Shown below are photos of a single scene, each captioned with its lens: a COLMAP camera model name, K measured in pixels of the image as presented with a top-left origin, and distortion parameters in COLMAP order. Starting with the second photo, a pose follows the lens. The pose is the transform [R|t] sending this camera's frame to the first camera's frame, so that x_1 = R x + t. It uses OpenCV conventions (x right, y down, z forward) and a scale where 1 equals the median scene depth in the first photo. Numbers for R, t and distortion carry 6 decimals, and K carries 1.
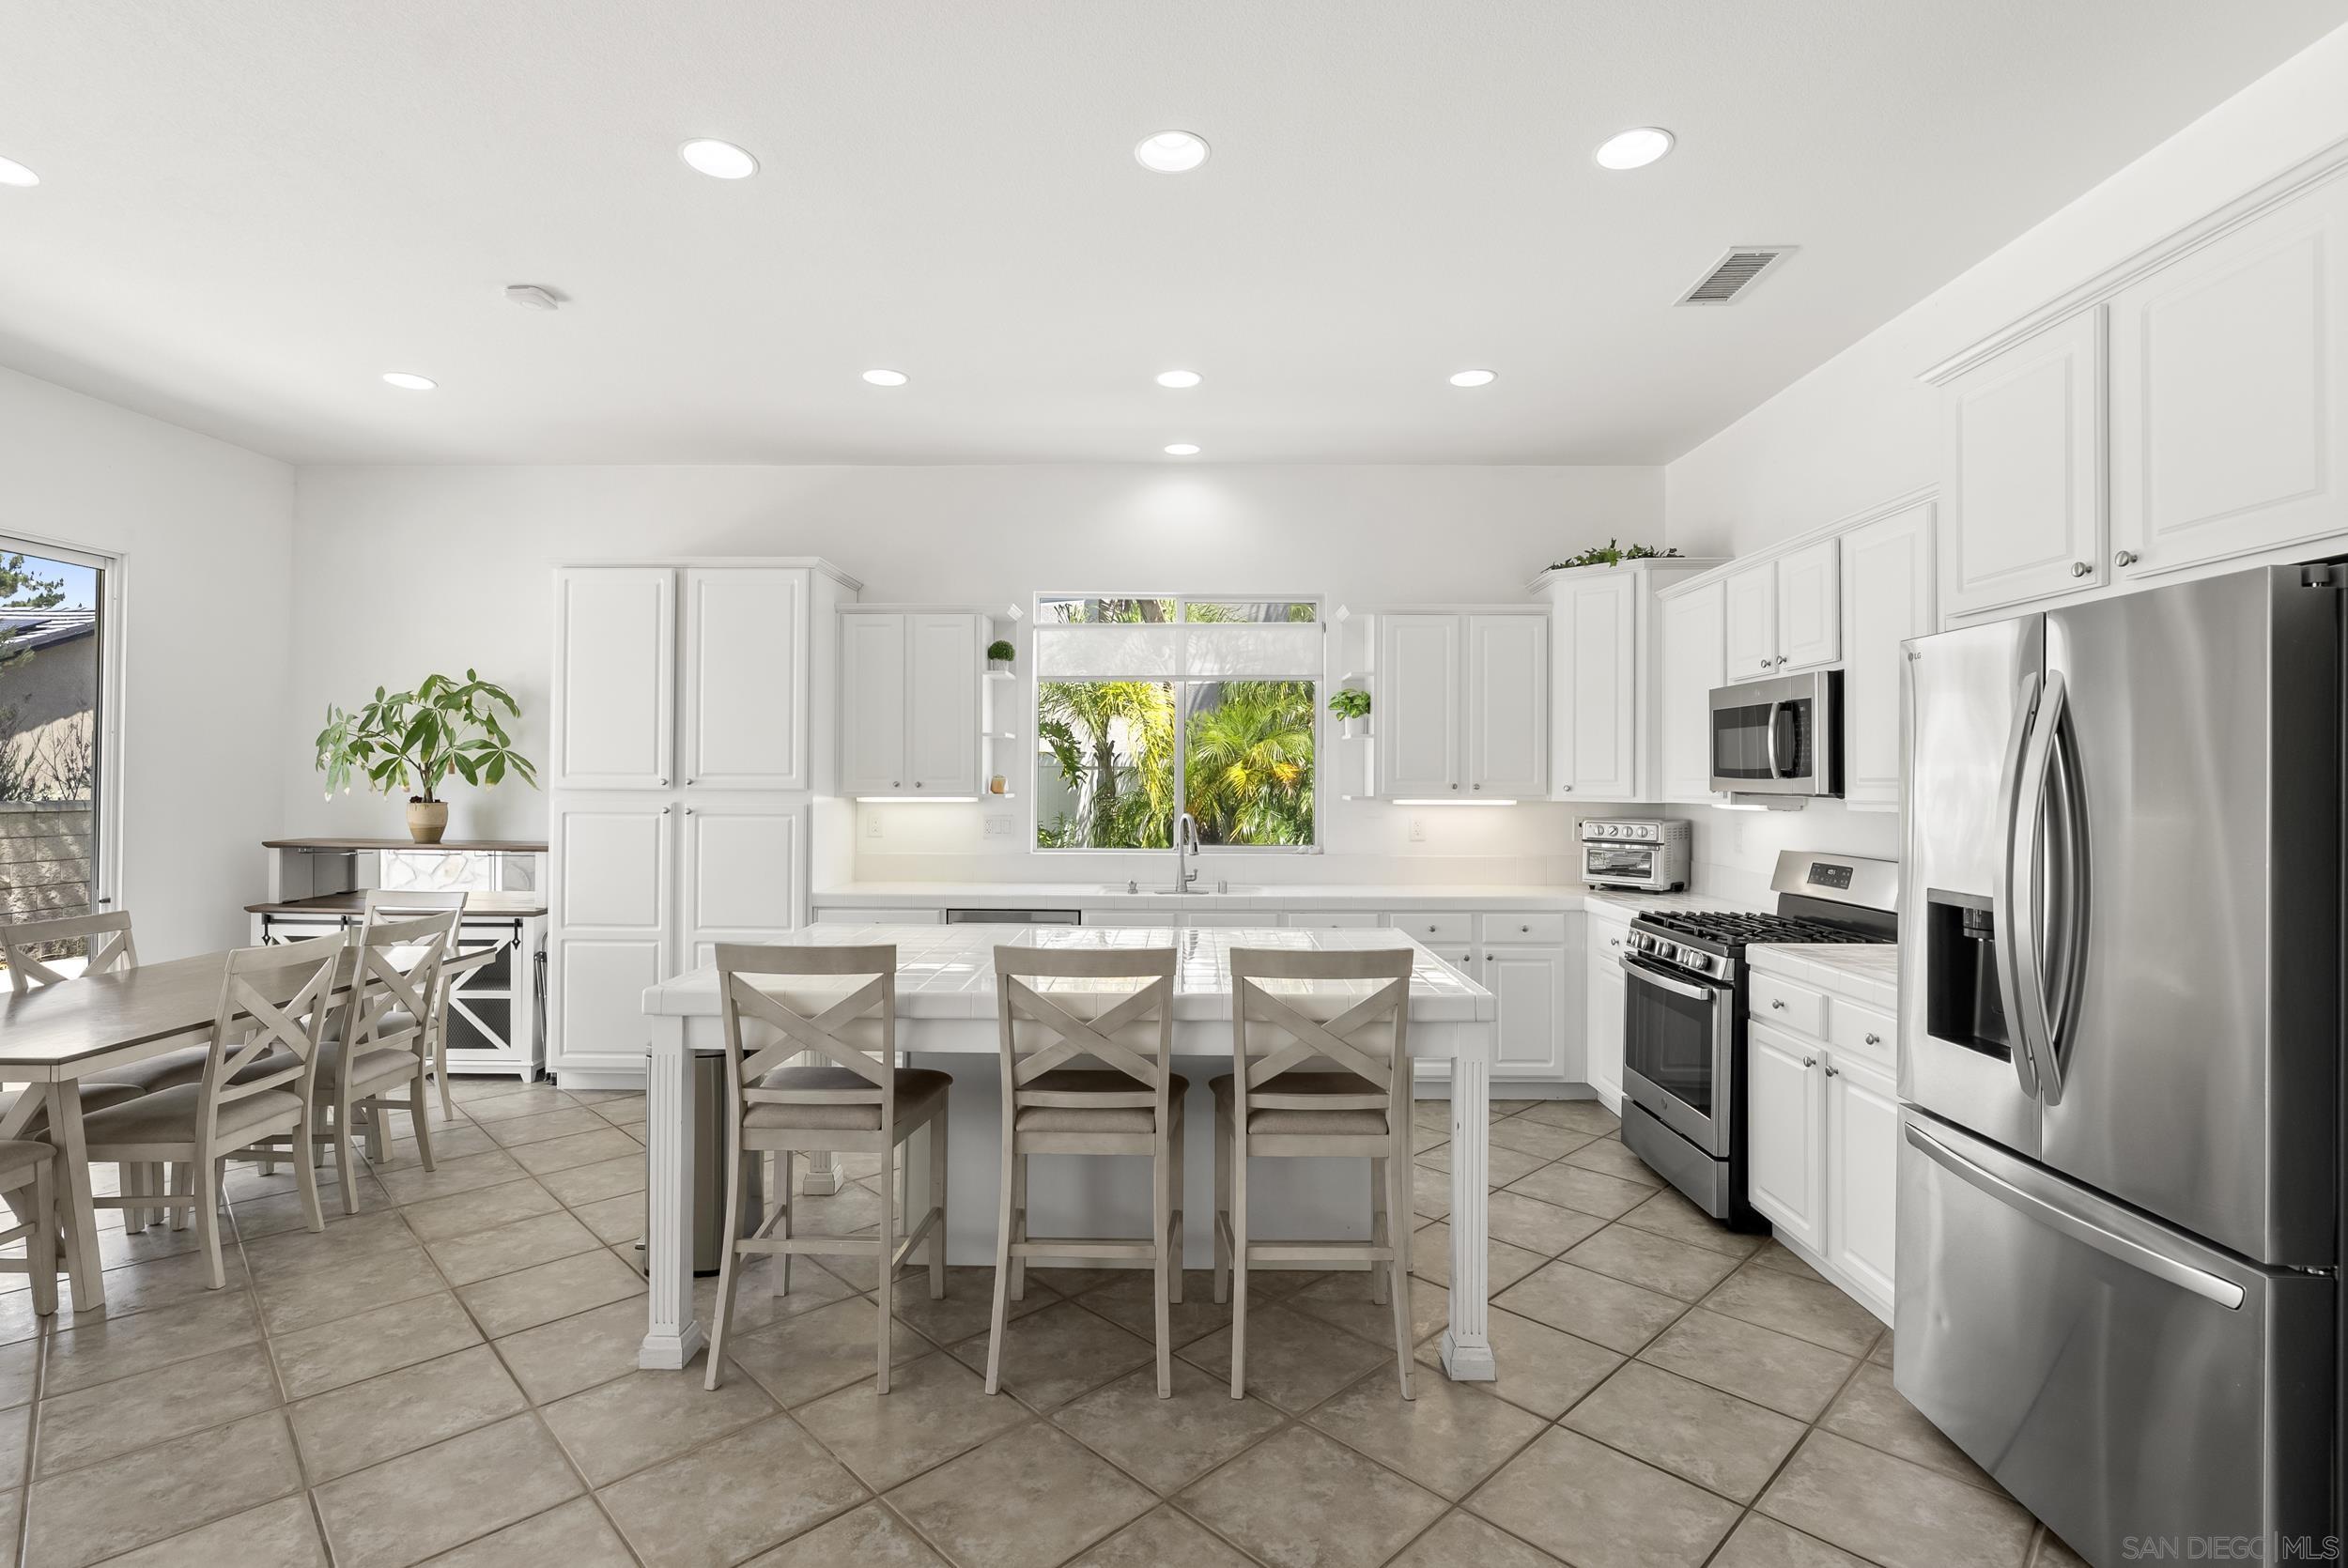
lens RADIAL K [[1105.0, 0, 1169.0], [0, 1105.0, 768.6], [0, 0, 1]] dist [-0.002642, -0.000851]
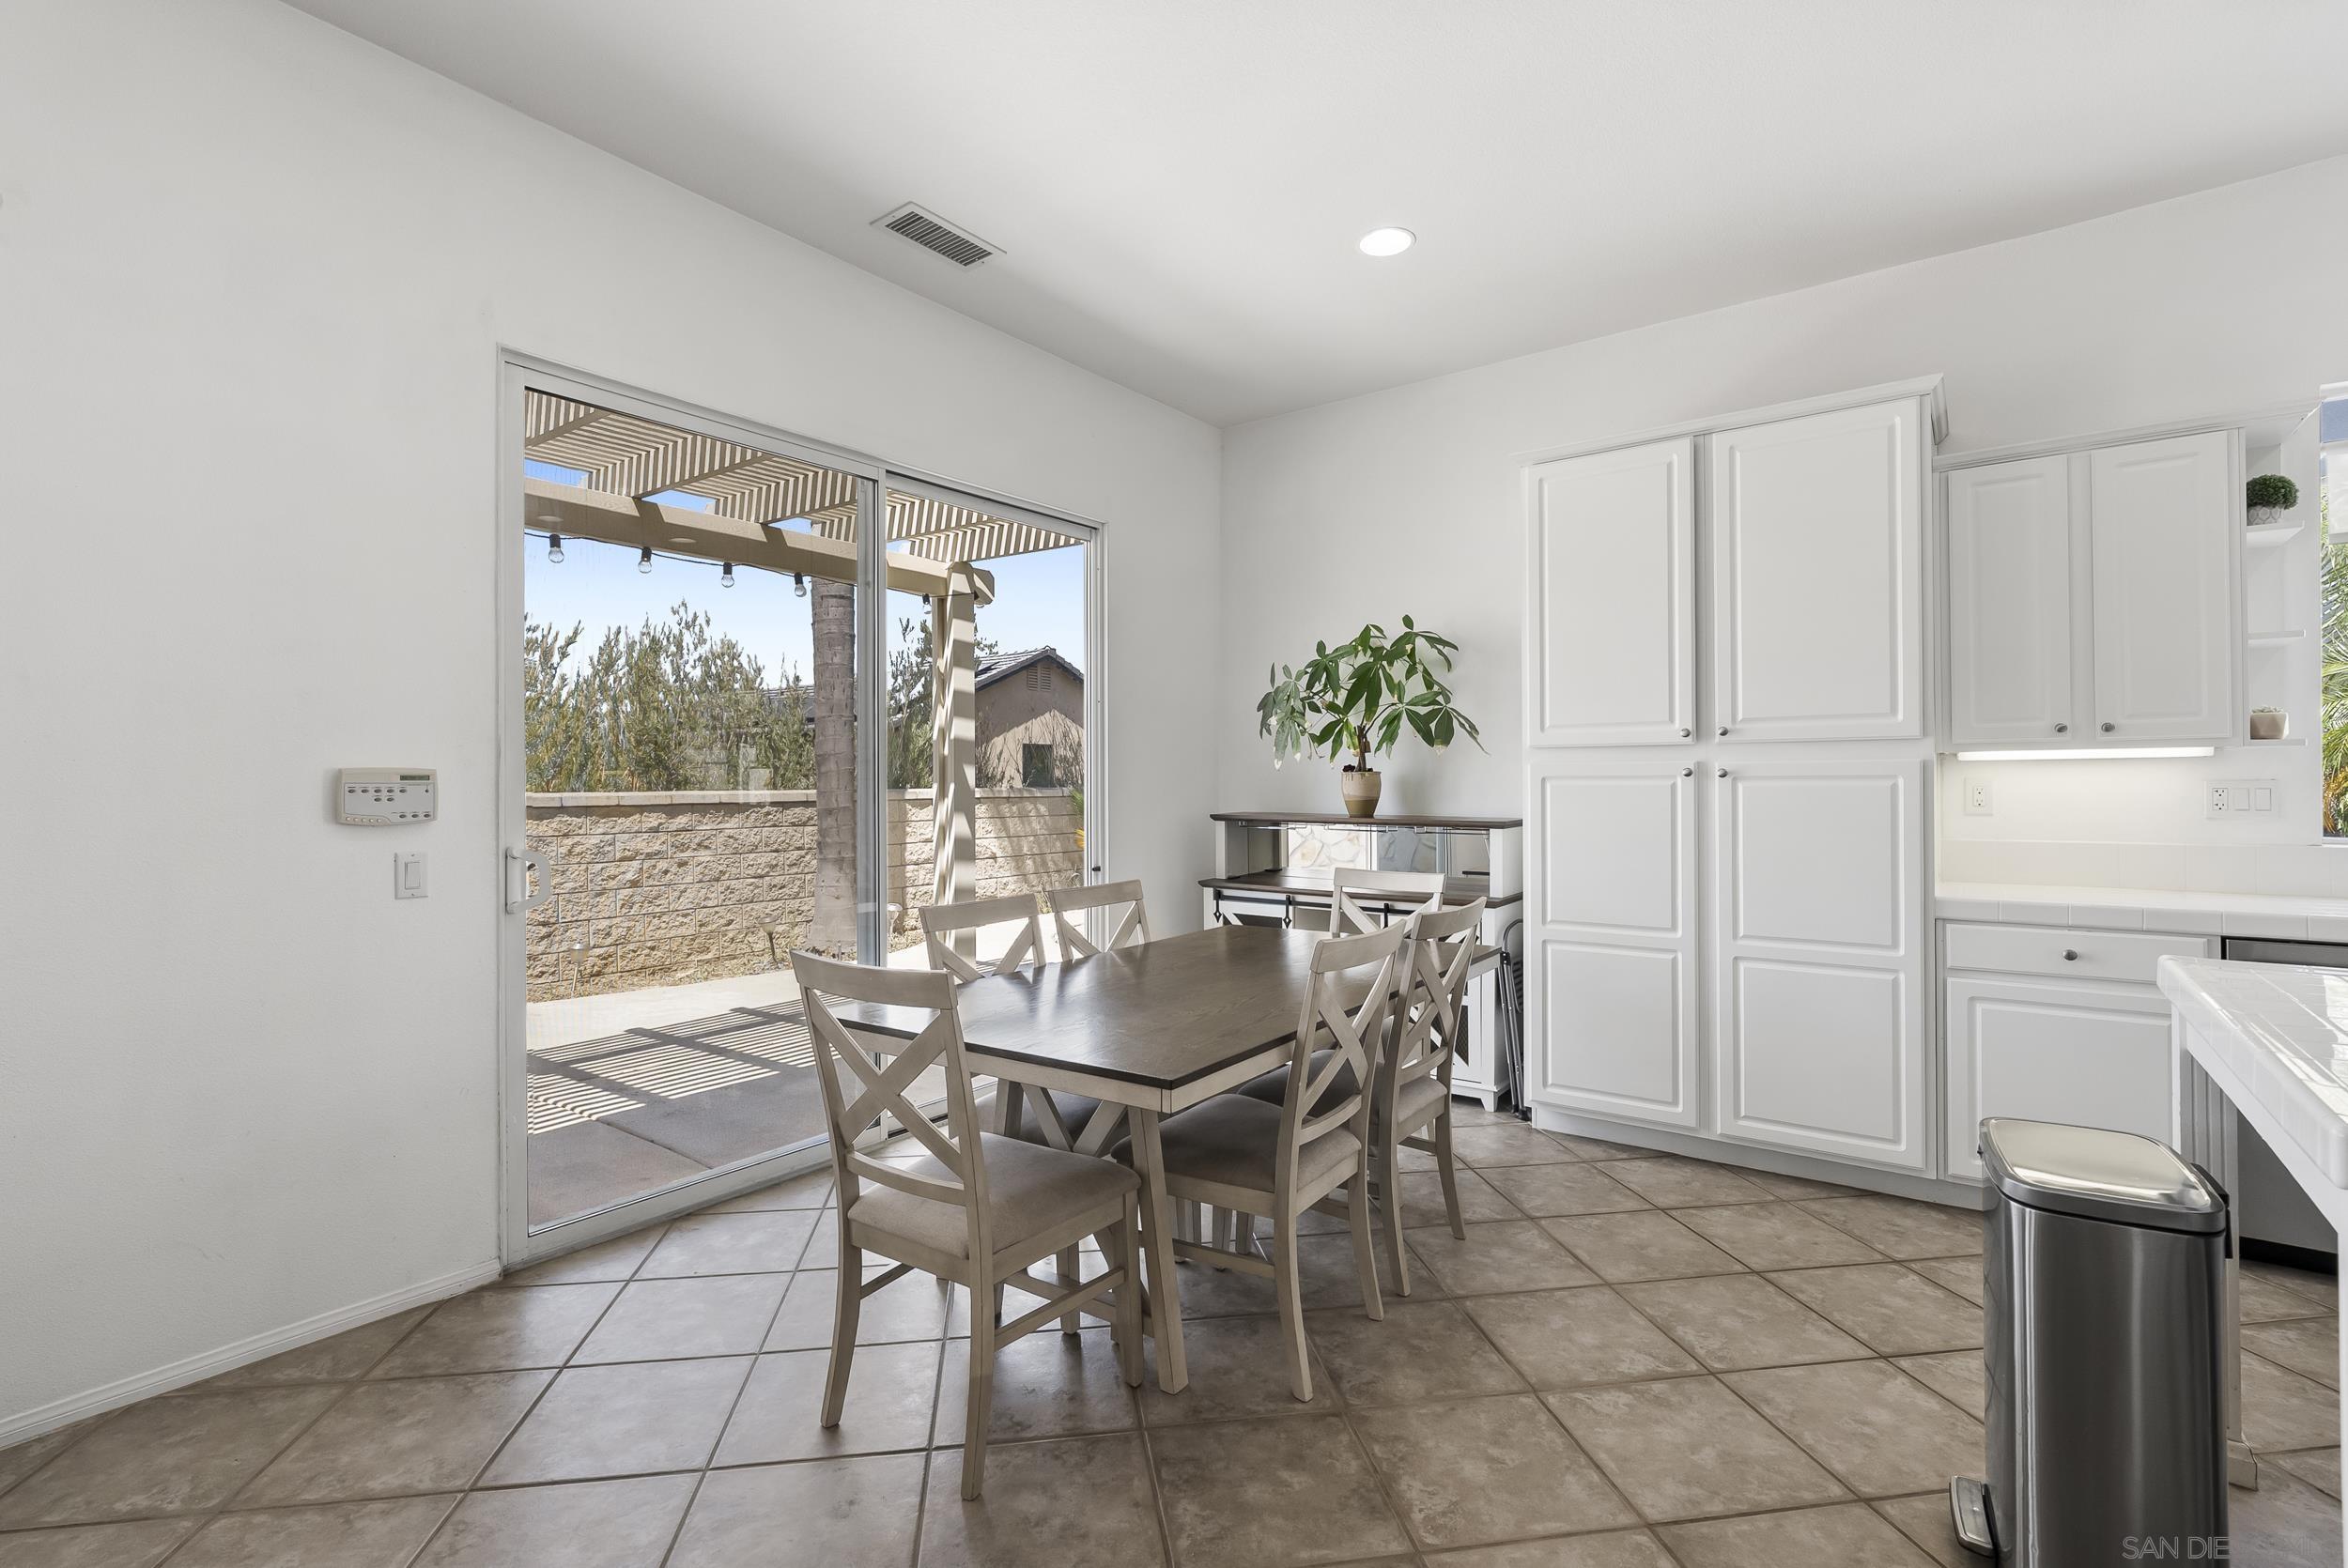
lens RADIAL K [[1067.2, 0, 1173.5], [0, 1067.2, 775.1], [0, 0, 1]] dist [-0.002450, 0.000225]
pose [[0.813270, -0.014736, -0.581699, -0.309110], [0.016937, 0.999855, -0.001649, 0.033706], [0.581639, -0.008512, 0.813402, 0.225174]]
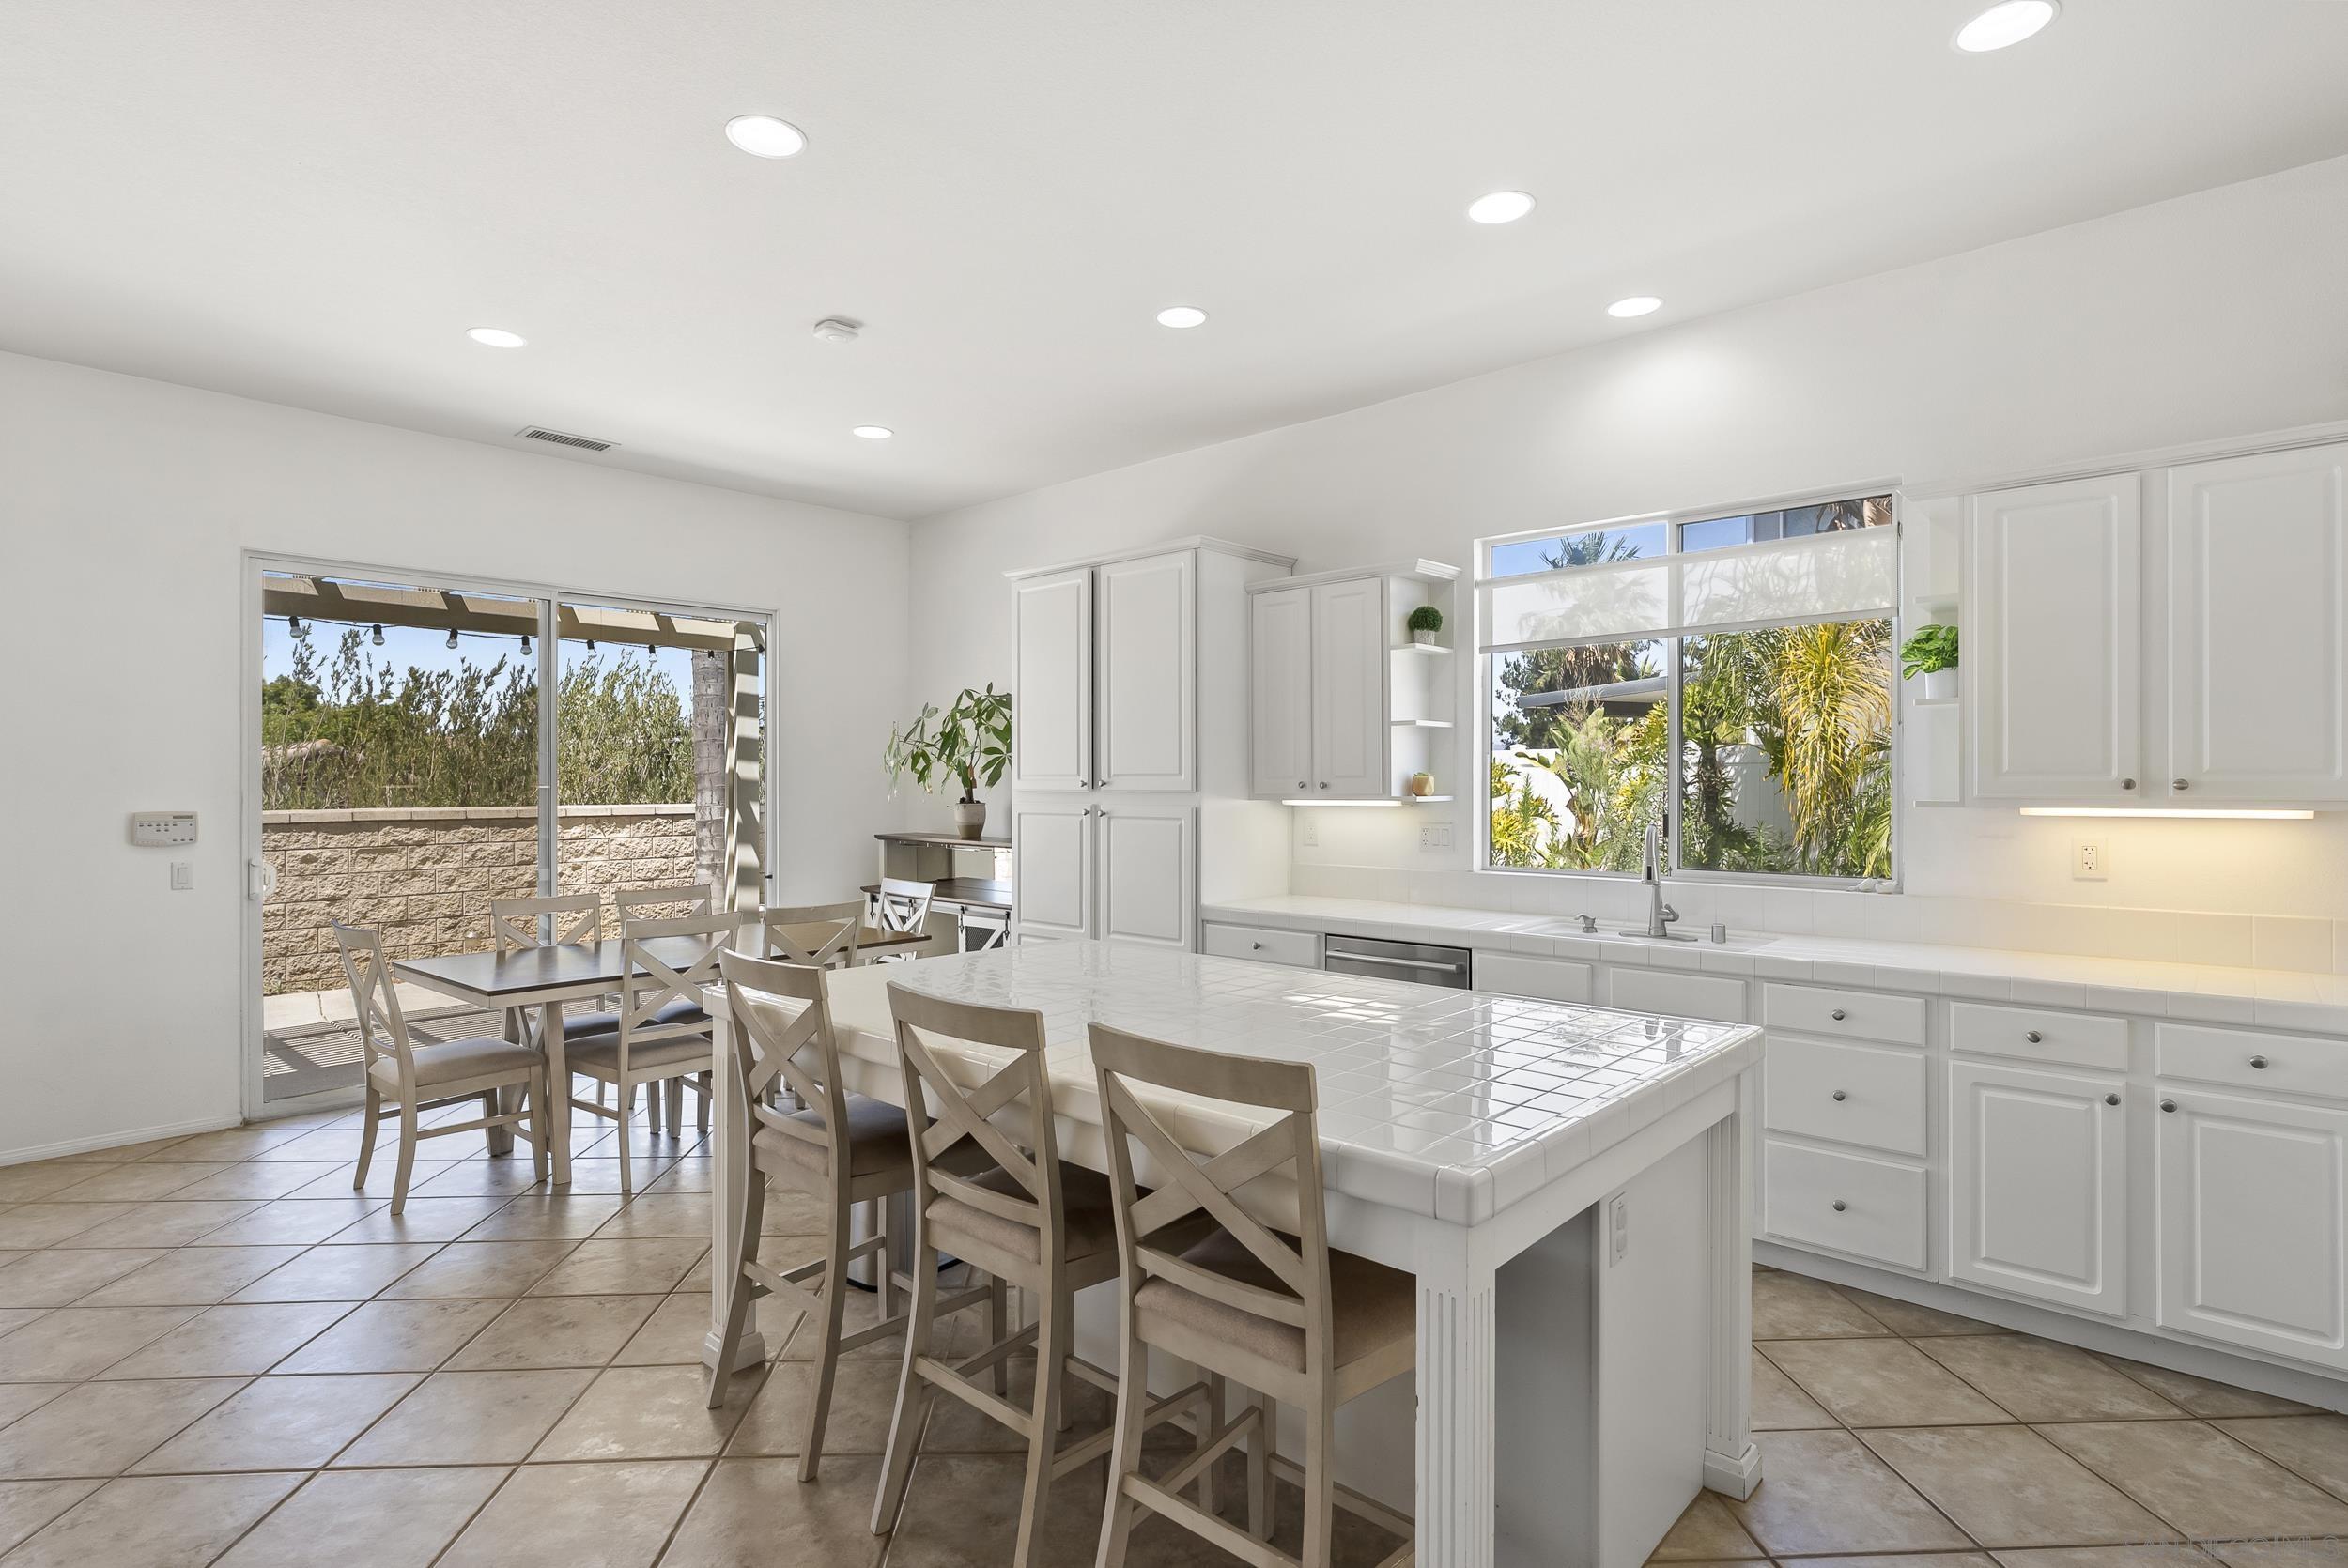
lens RADIAL K [[1168.4, 0, 1170.8], [0, 1168.4, 775.0], [0, 0, 1]] dist [-0.001517, -0.000200]
pose [[0.750368, -0.010802, -0.660933, 0.284742], [0.012637, 0.999918, -0.001995, 0.007127], [0.660900, -0.006856, 0.750443, 0.250043]]
